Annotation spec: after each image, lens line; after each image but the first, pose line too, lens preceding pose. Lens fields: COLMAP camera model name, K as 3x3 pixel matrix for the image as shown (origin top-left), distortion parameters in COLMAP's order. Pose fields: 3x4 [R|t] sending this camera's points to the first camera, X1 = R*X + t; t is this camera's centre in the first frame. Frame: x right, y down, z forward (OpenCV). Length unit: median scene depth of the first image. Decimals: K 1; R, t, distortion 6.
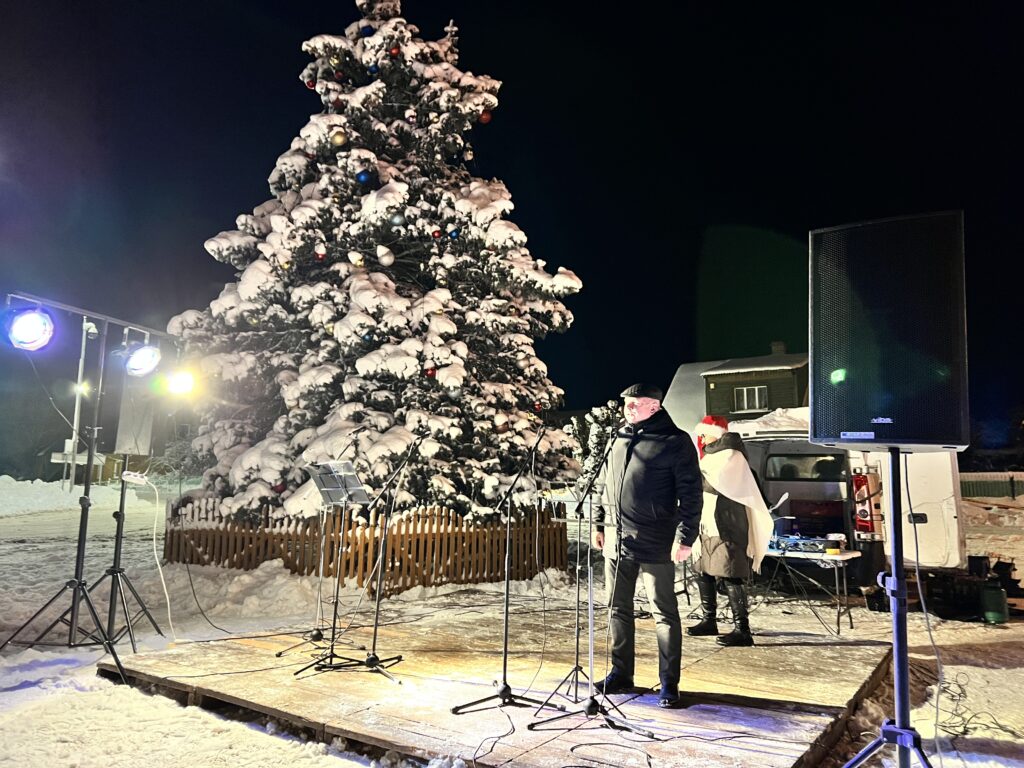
lens RADIAL K [[763.1, 0, 506.0], [0, 763.1, 390.6], [0, 0, 1]] dist [0.003321, -0.043376]
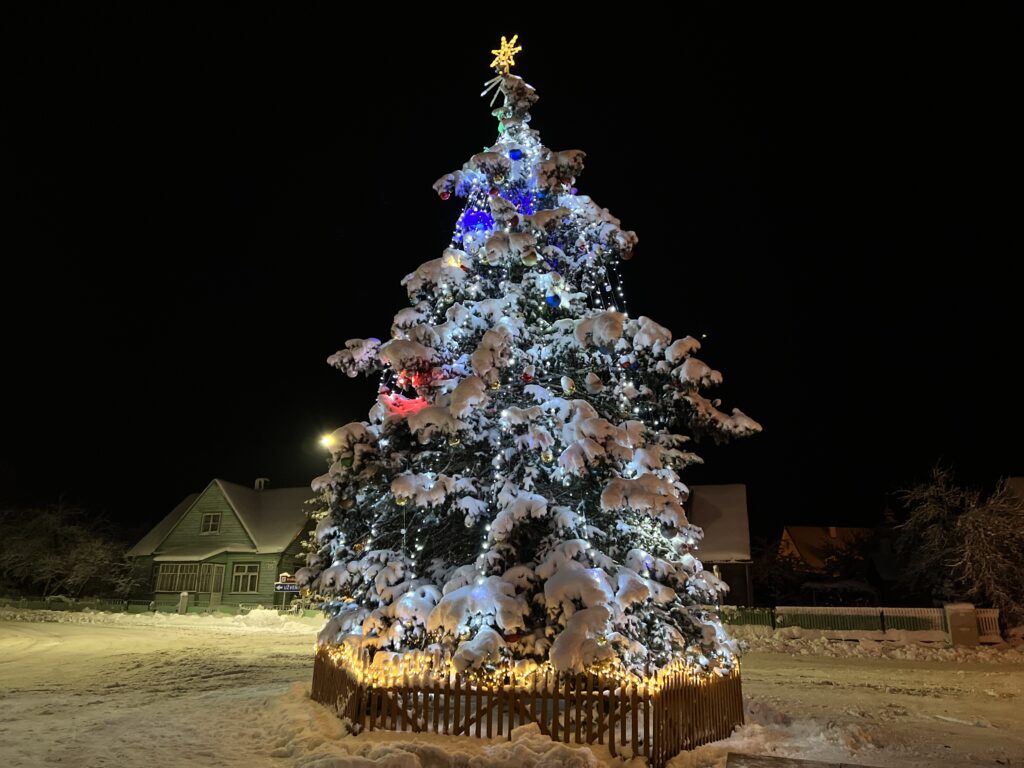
lens RADIAL K [[764.3, 0, 507.3], [0, 764.3, 379.4], [0, 0, 1]] dist [0.001821, -0.040164]
pose [[0.959973, 0.090761, 0.264979, -0.492240], [-0.045486, 0.984002, -0.172255, -0.010354], [-0.276374, 0.153308, 0.948743, 0.112117]]
